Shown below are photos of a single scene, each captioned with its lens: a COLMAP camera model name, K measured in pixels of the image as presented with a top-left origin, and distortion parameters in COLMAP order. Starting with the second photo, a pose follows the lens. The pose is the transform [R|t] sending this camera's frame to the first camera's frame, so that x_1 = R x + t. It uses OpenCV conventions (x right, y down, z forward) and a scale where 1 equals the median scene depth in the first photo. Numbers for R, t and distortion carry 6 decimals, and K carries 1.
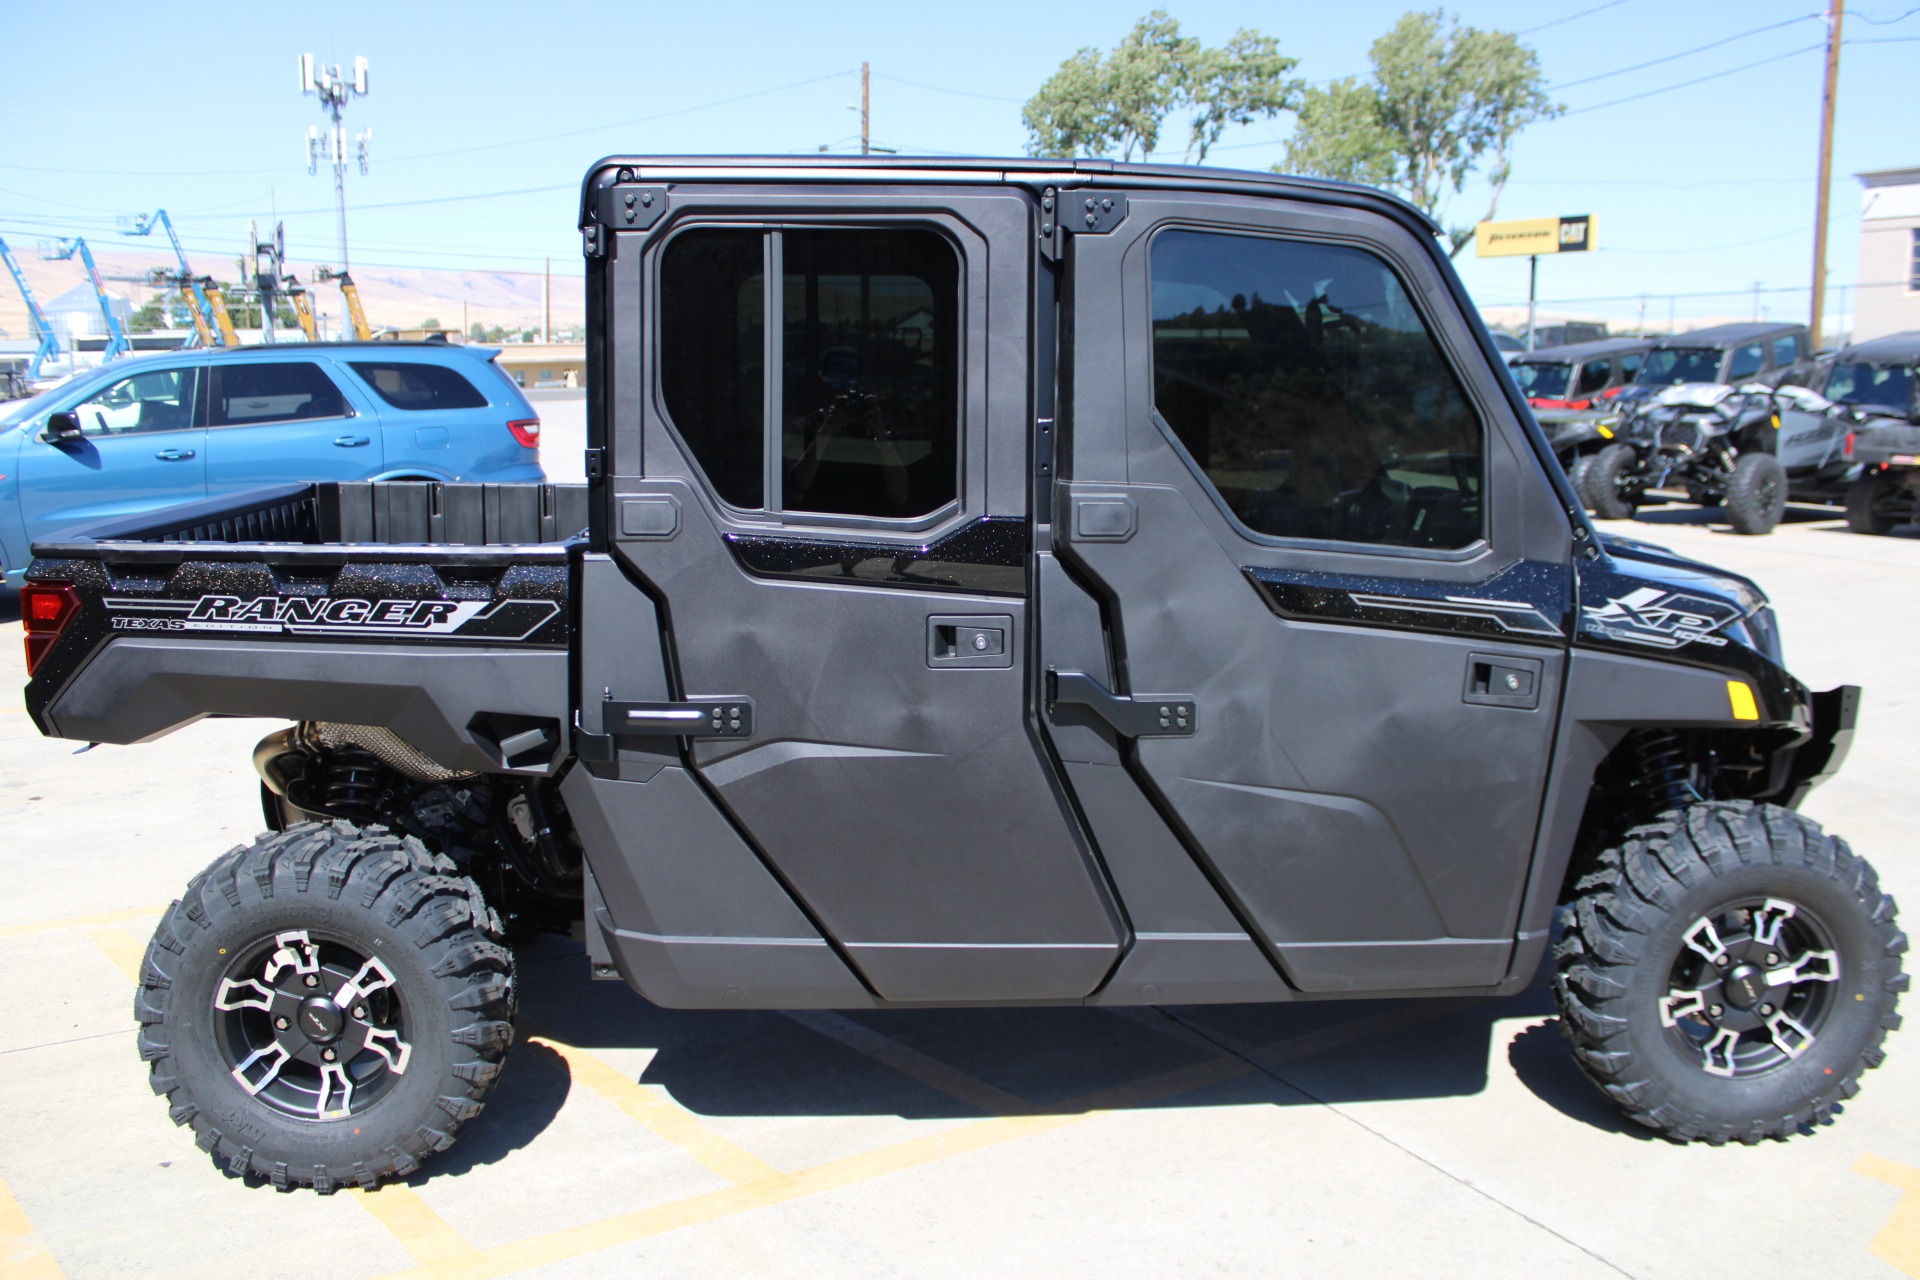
lens RADIAL K [[1586.4, 0, 960.0], [0, 1586.4, 640.0], [0, 0, 1]] dist [-0.155933, 0.119078]
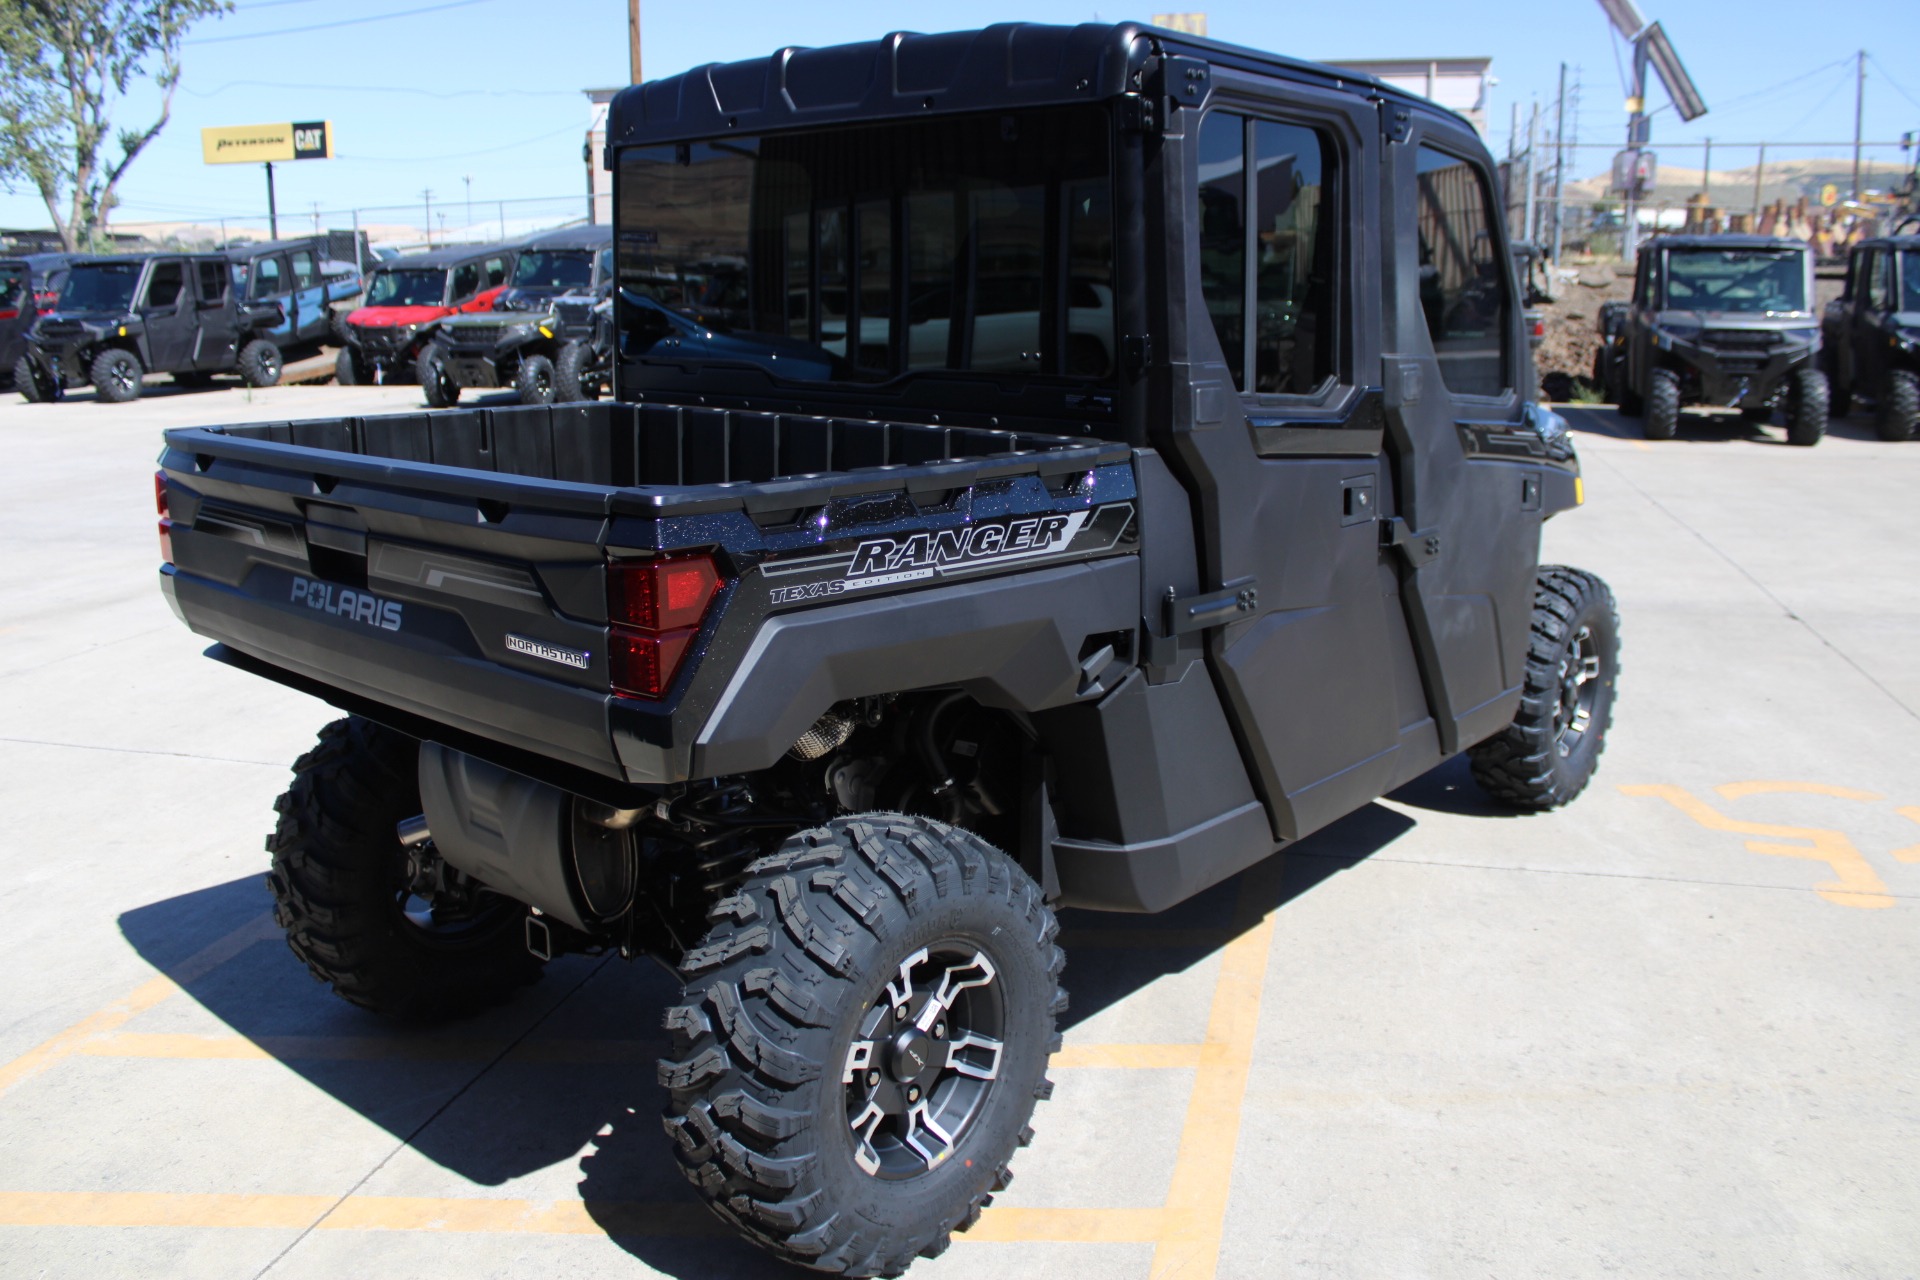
lens RADIAL K [[1586.4, 0, 960.0], [0, 1586.4, 640.0], [0, 0, 1]] dist [-0.155933, 0.119078]
pose [[0.693731, -0.167991, 0.700369, -0.887054], [0.128518, 0.985685, 0.109127, -0.053002], [-0.708676, 0.014306, 0.705390, 0.371351]]
